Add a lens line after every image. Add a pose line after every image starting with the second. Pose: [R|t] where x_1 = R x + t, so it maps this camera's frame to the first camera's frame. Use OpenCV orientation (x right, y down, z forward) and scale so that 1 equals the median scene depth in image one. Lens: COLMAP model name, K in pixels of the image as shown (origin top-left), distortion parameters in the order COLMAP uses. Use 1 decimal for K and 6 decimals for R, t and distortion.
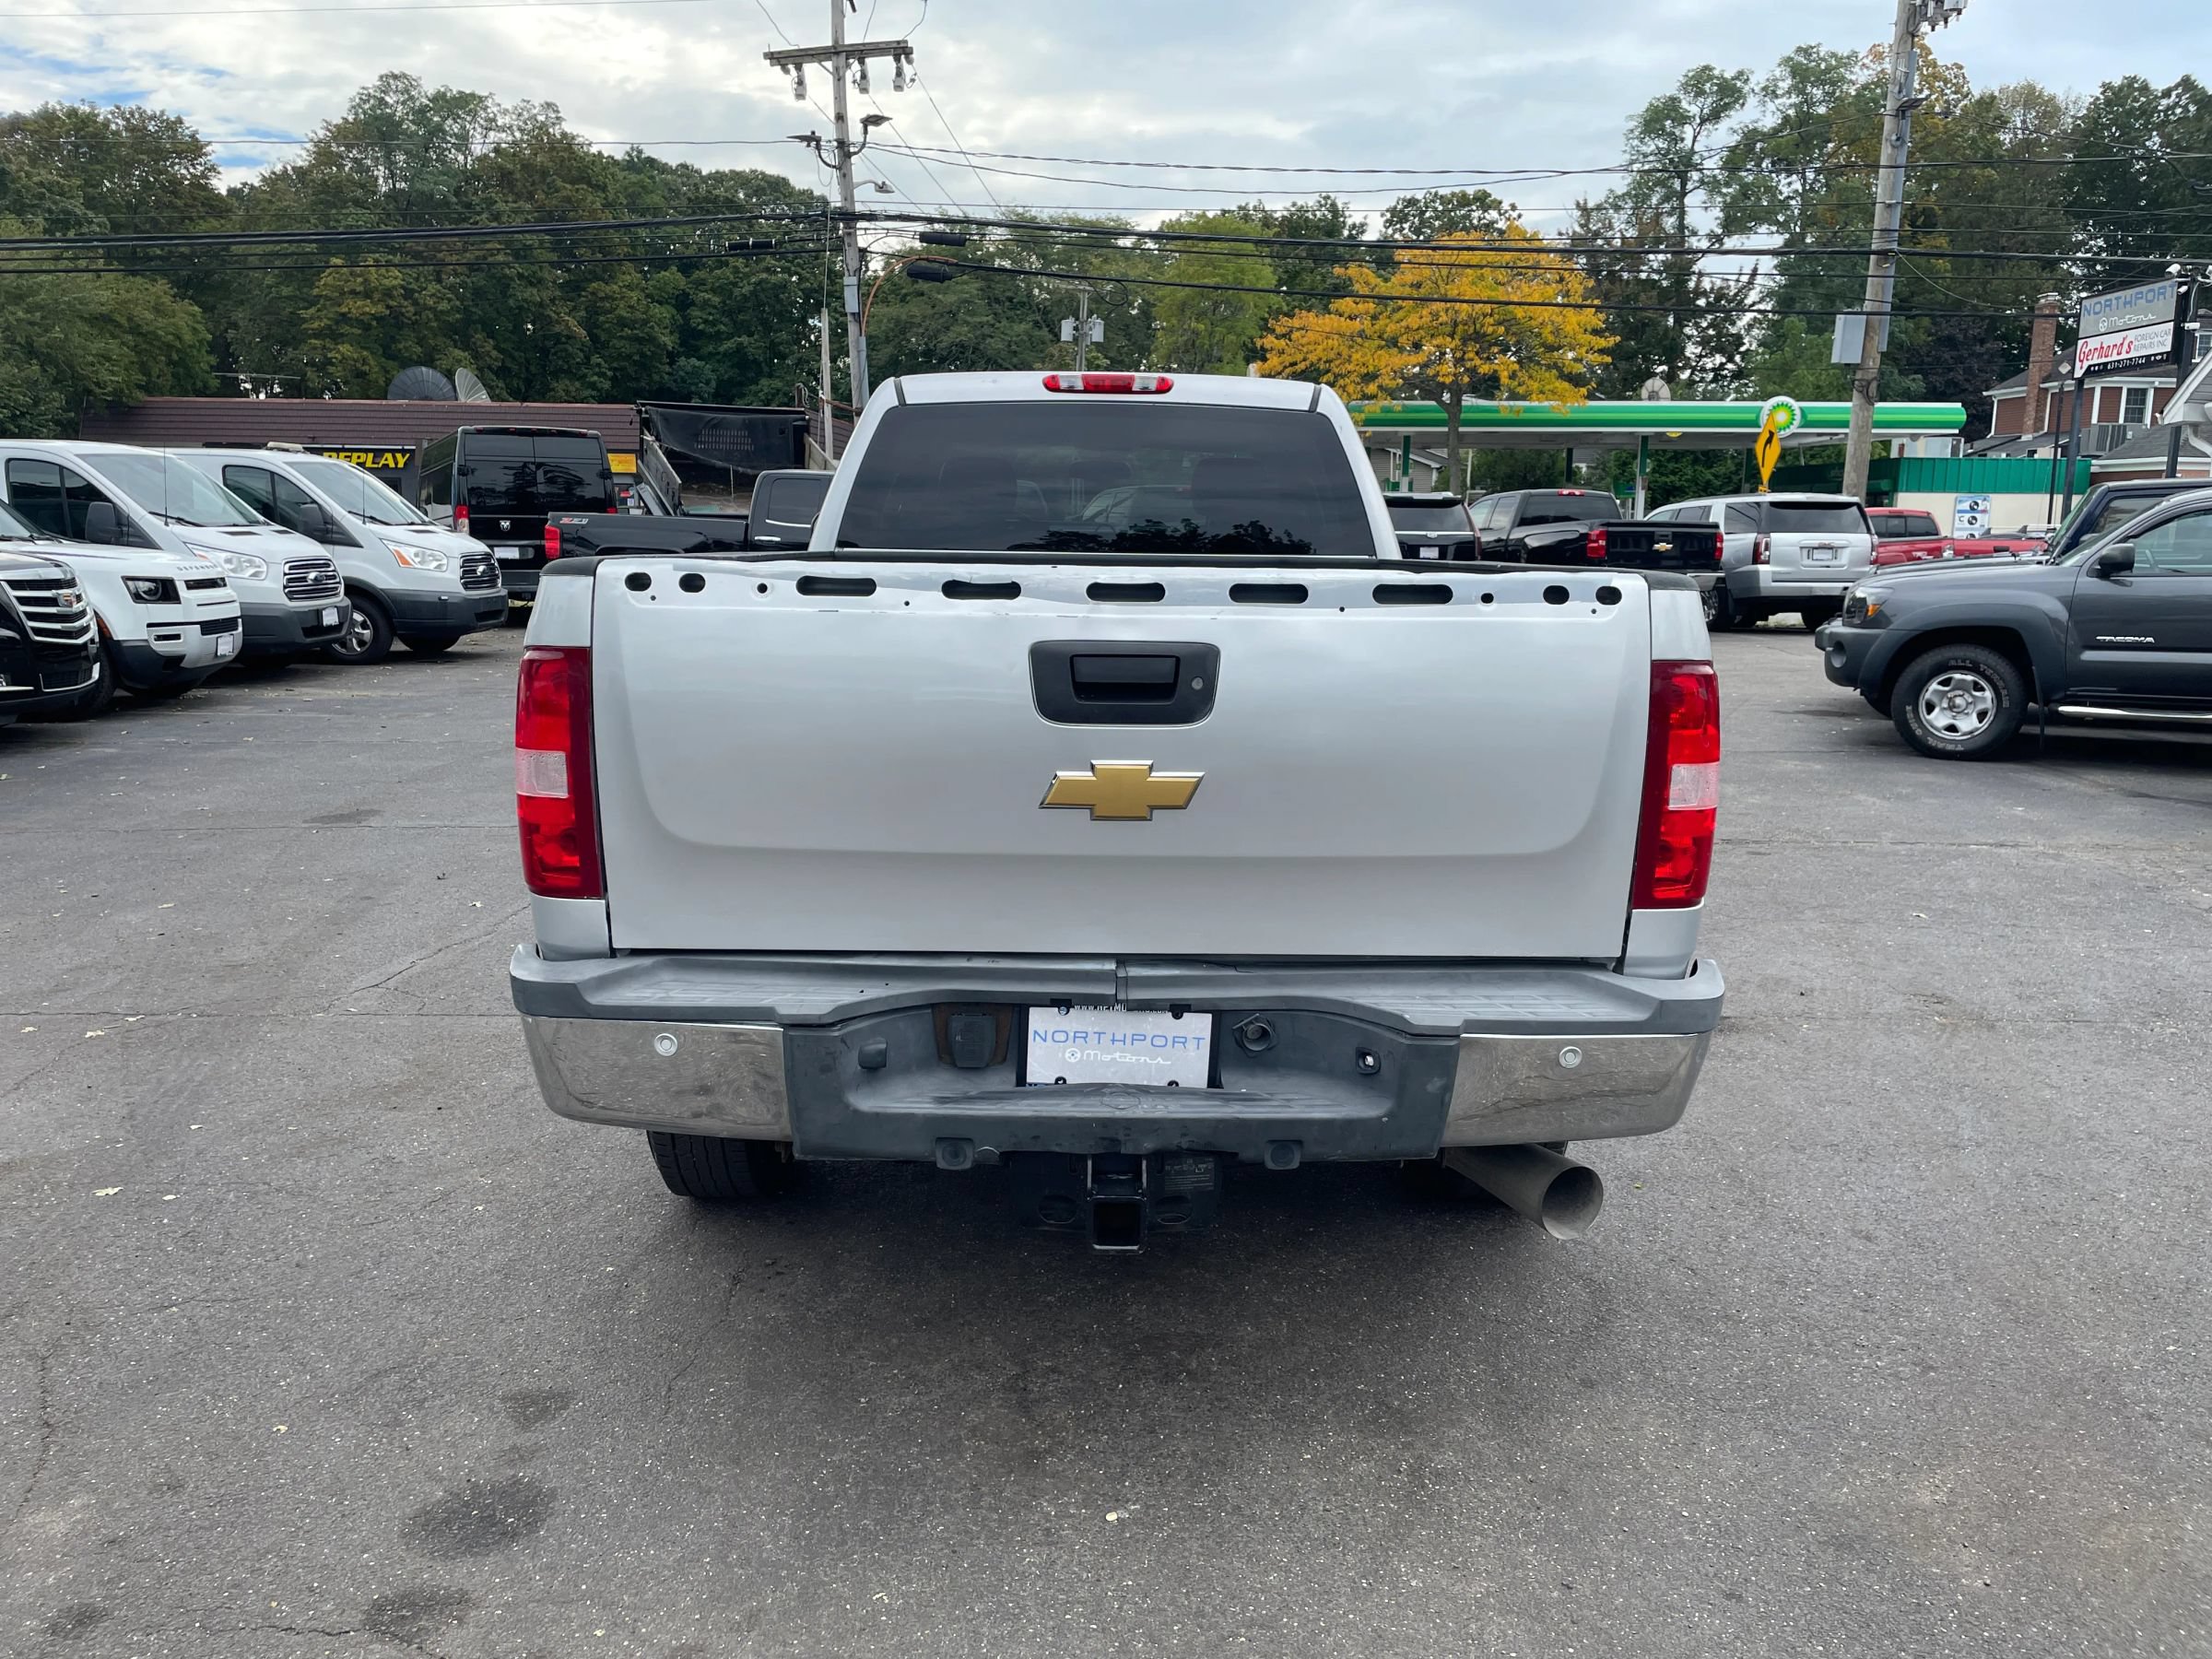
lens RADIAL K [[1679.0, 0, 1112.8], [0, 1679.0, 816.0], [0, 0, 1]] dist [0.082890, -0.100655]
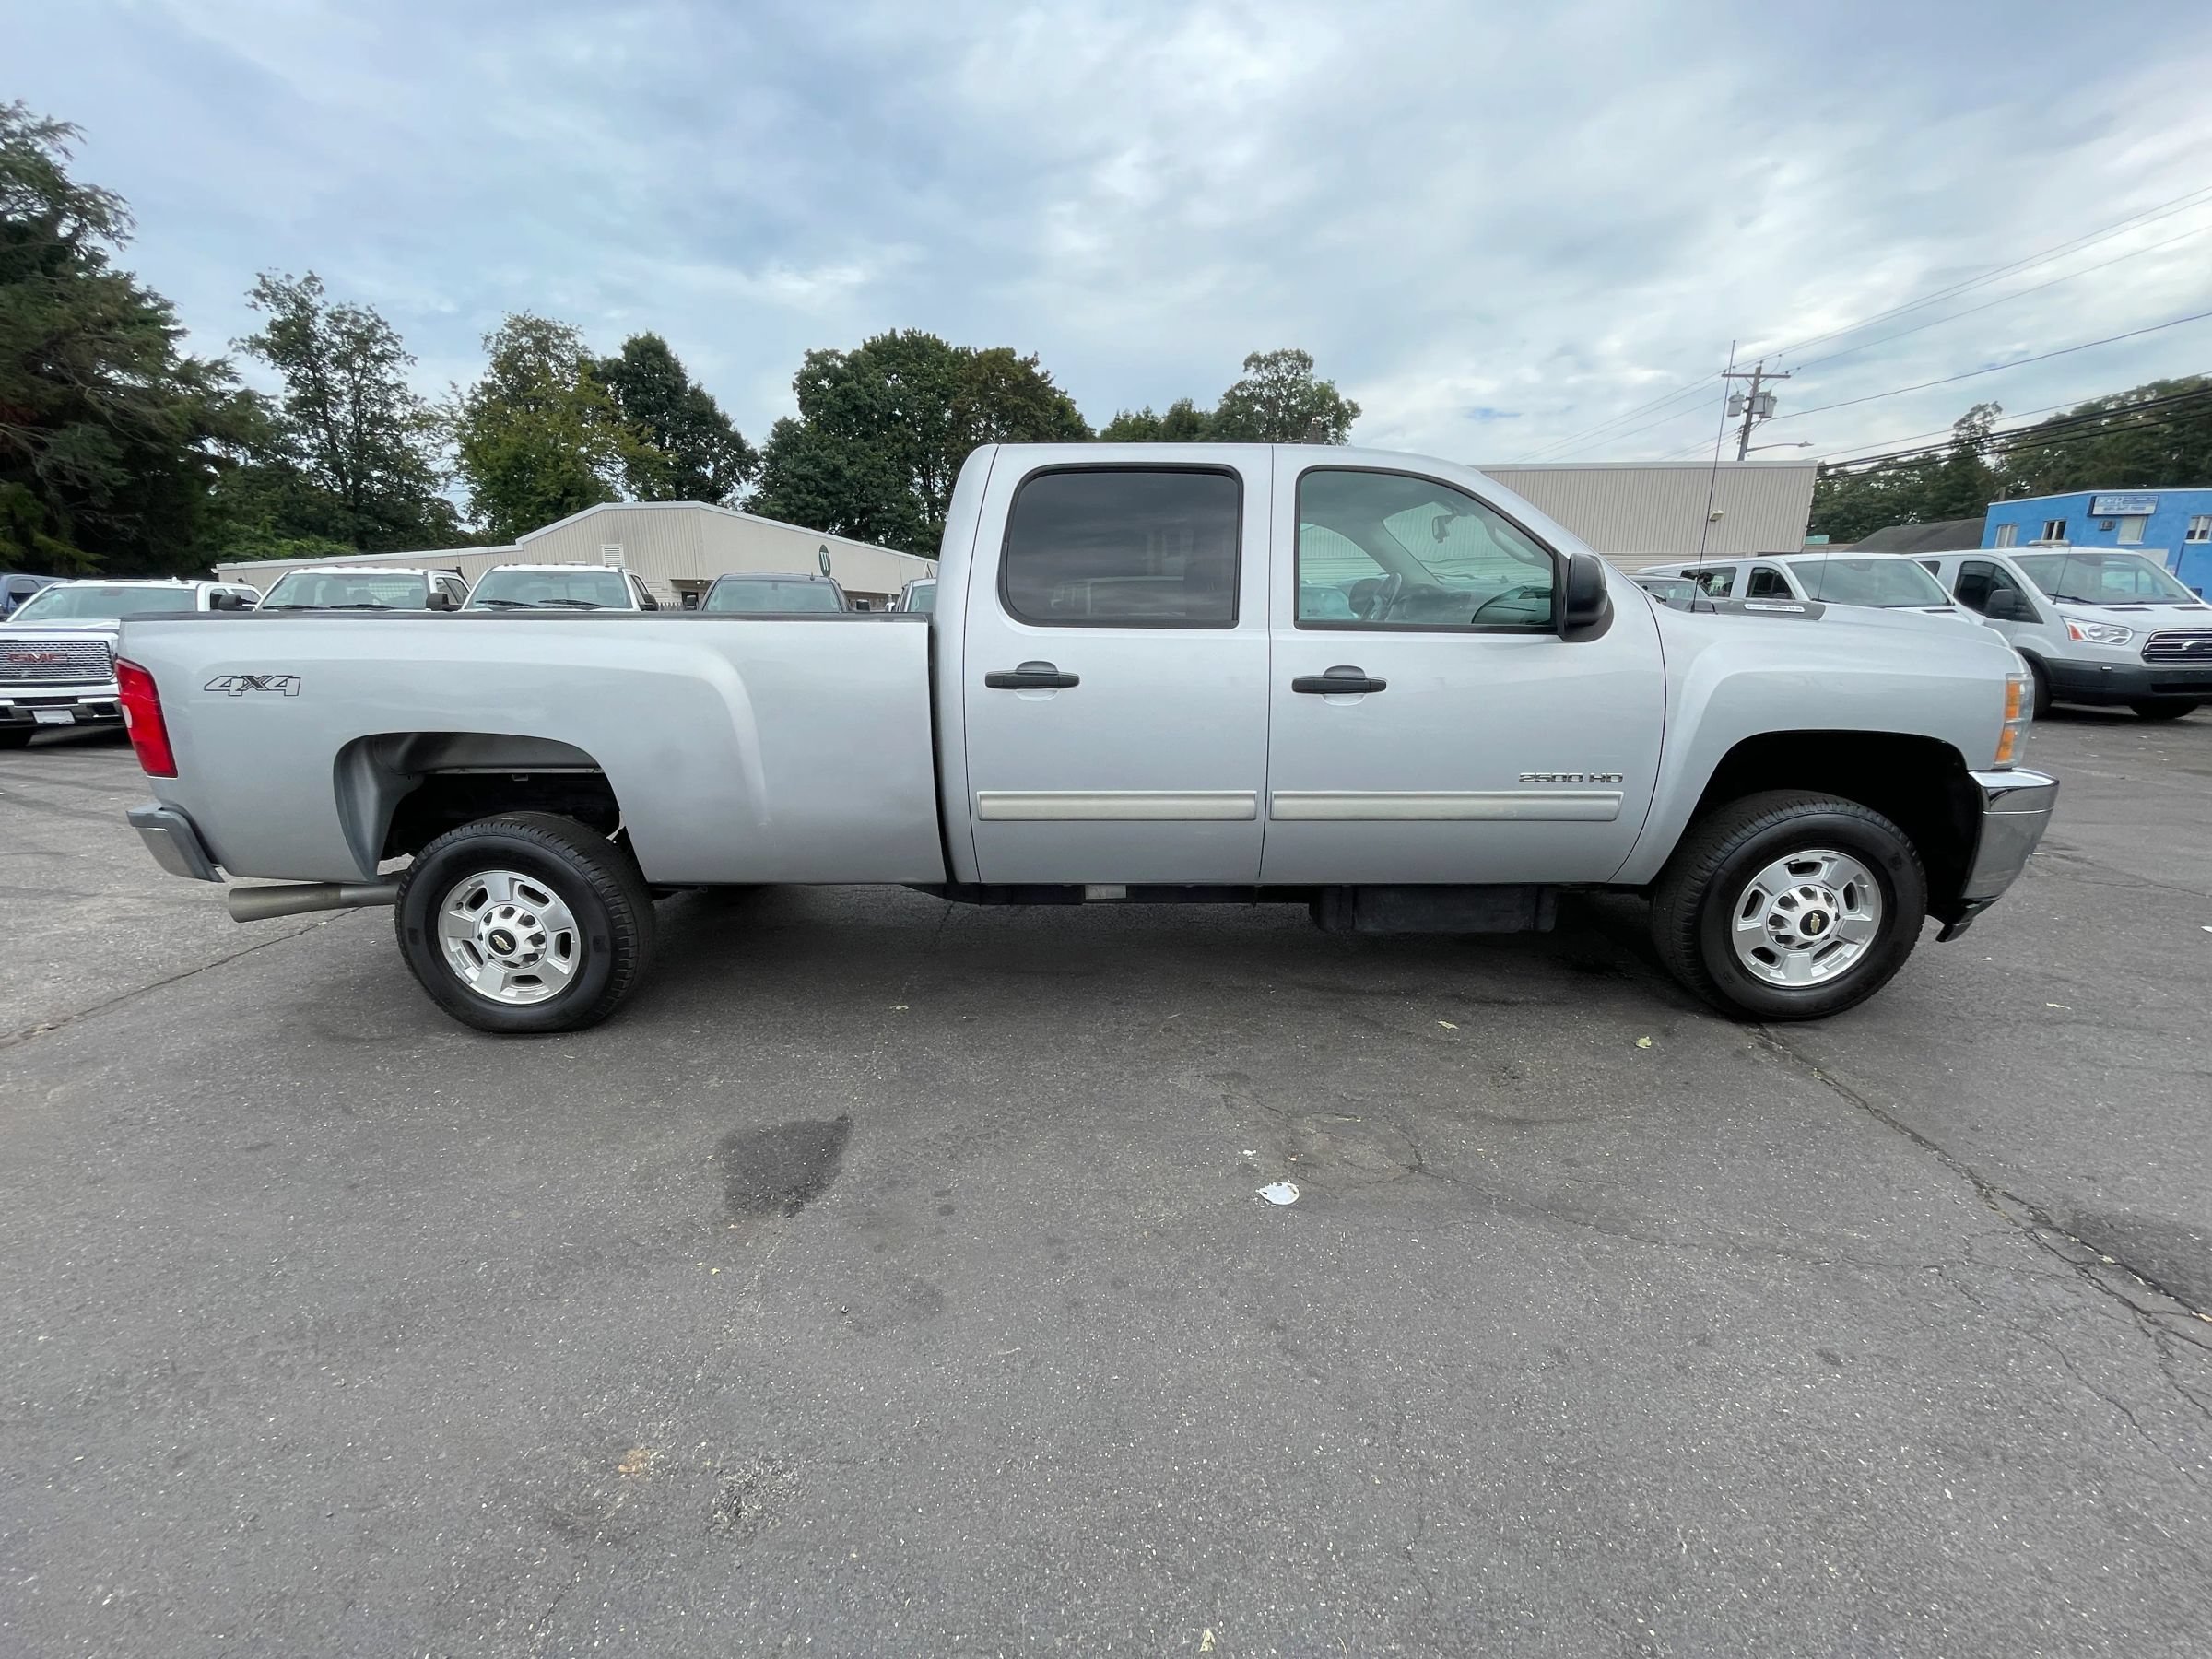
lens RADIAL K [[893.7, 0, 1103.6], [0, 893.7, 830.9], [0, 0, 1]] dist [-0.002373, 0.000210]
pose [[-0.025835, 0.227707, -0.973387, 0.078177], [-0.161573, 0.959958, 0.228854, -0.018077], [0.986522, 0.163186, 0.011991, 0.121324]]
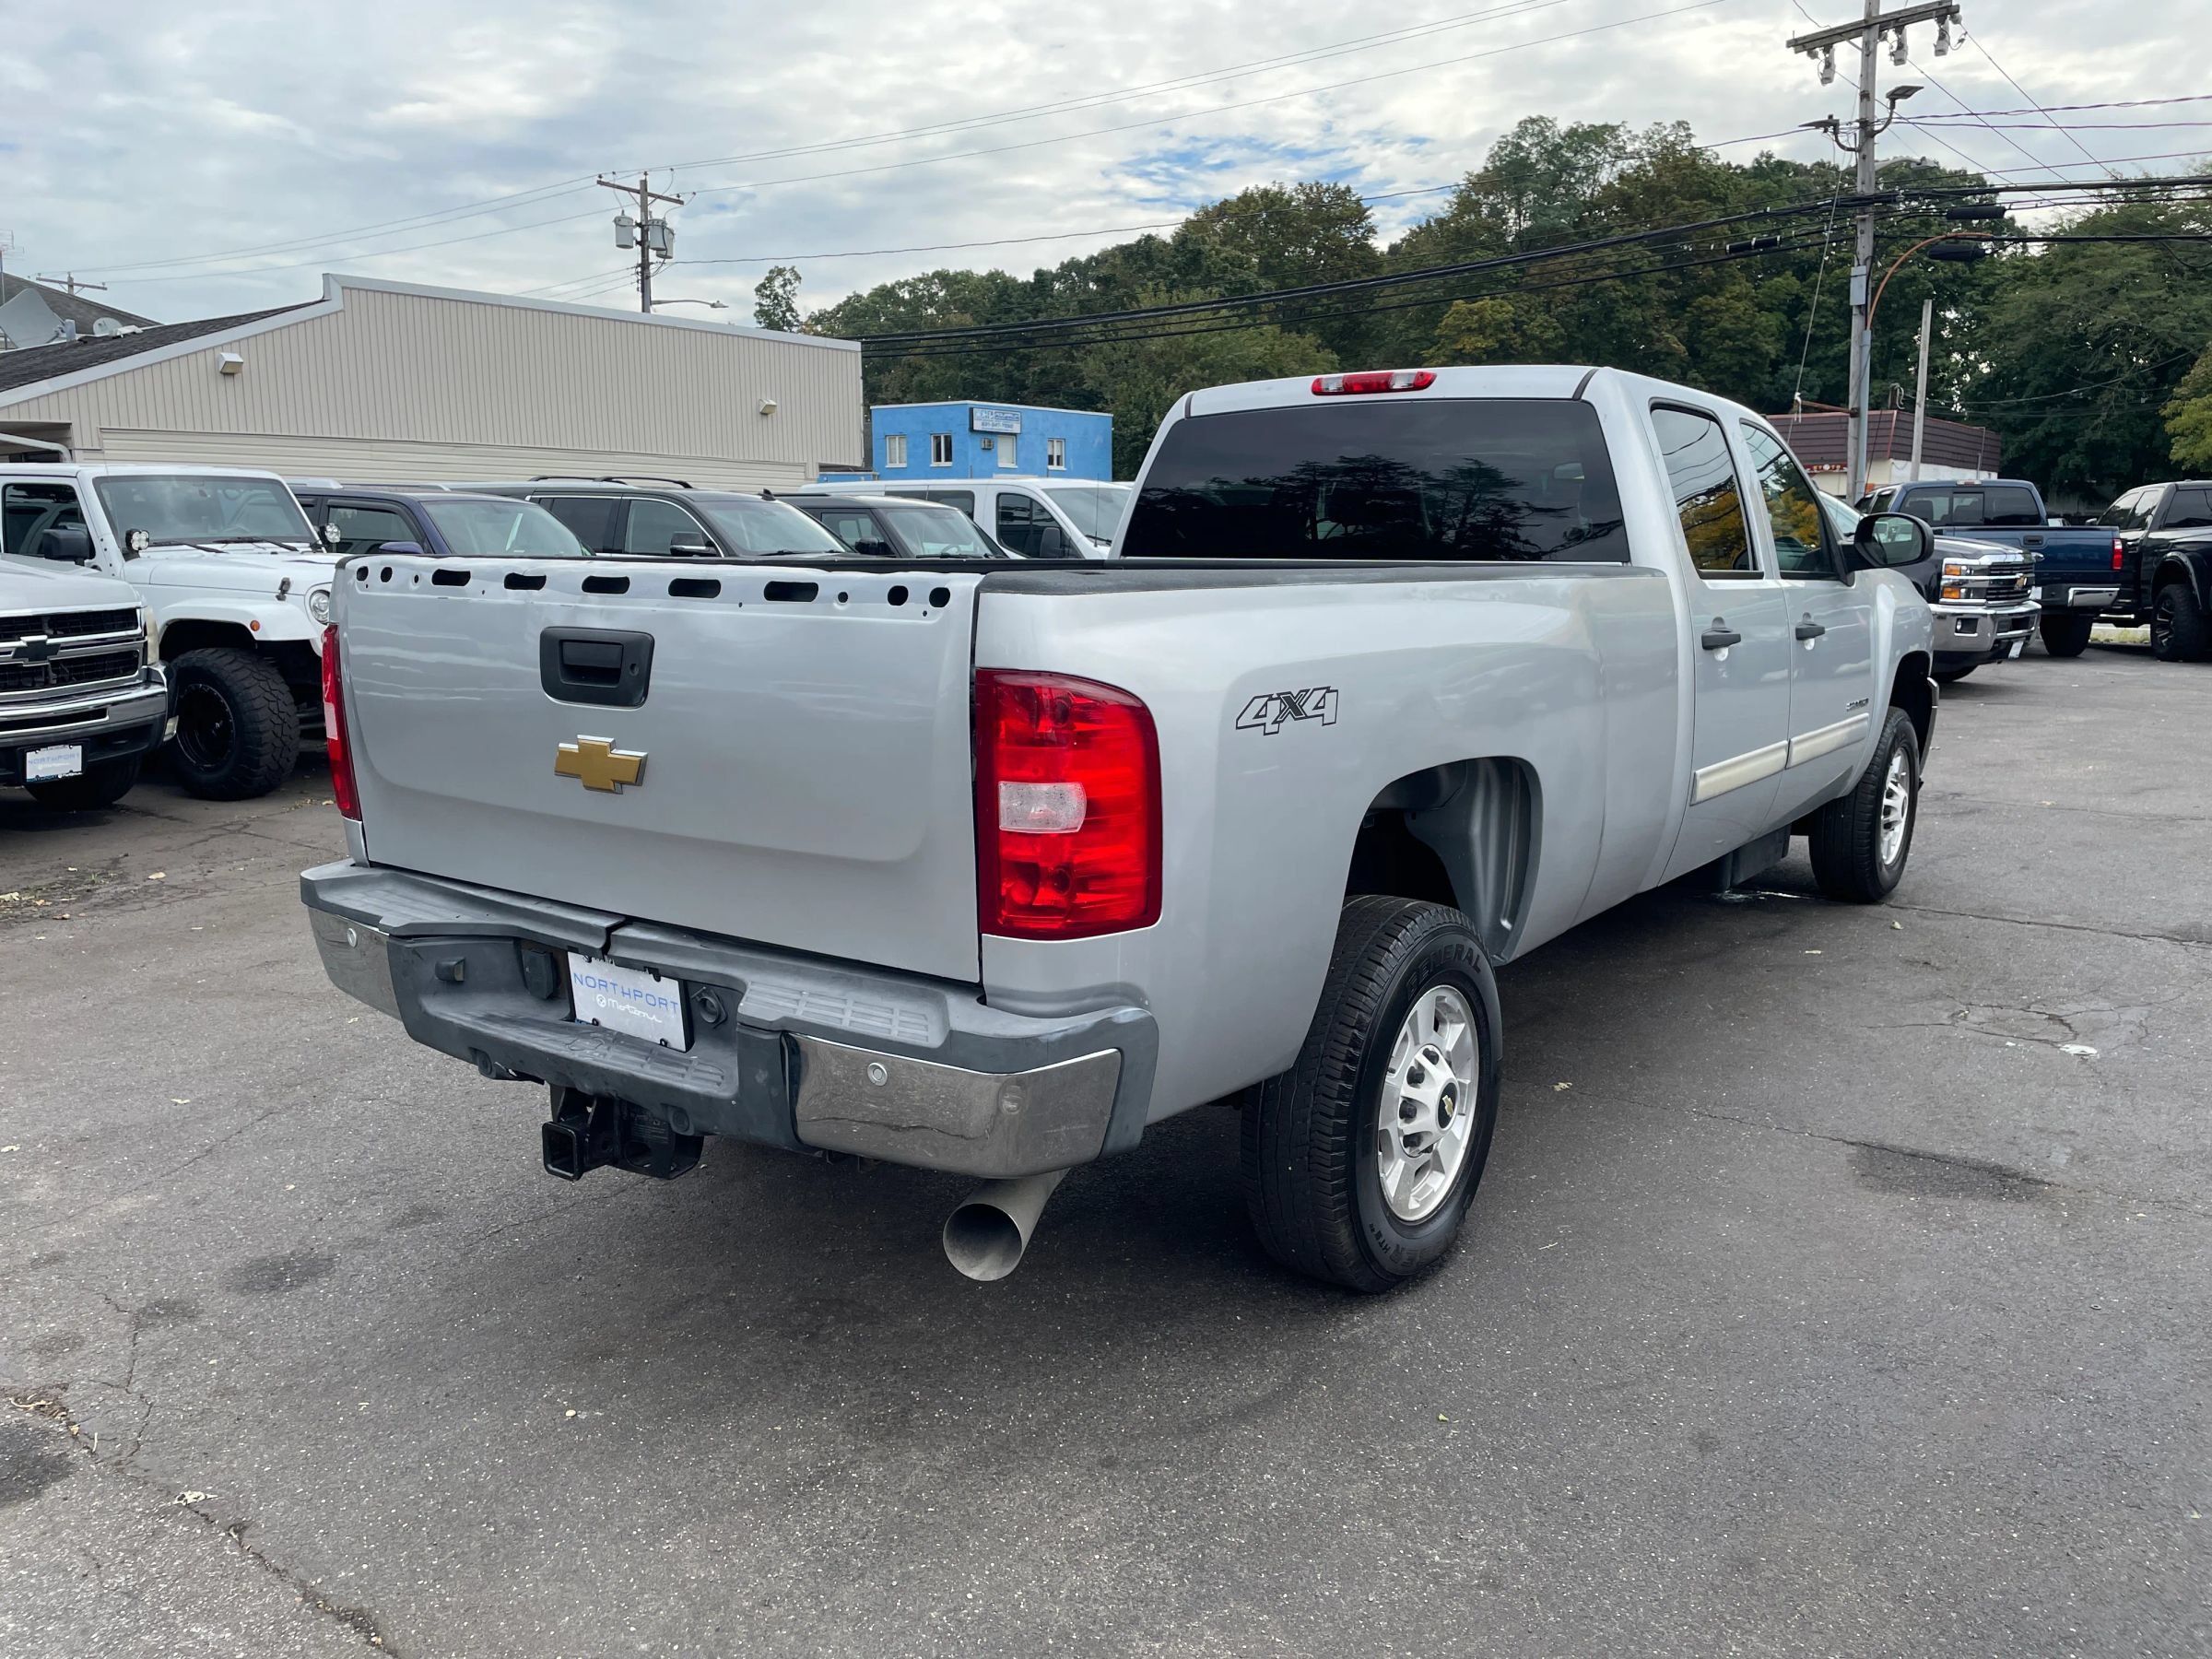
lens RADIAL K [[1679.0, 0, 1112.8], [0, 1679.0, 816.0], [0, 0, 1]] dist [0.082890, -0.100655]
pose [[0.804571, 0.089391, -0.587091, 0.049870], [-0.095177, 0.995237, 0.021101, -0.001974], [0.586180, 0.038901, 0.809246, 0.015928]]
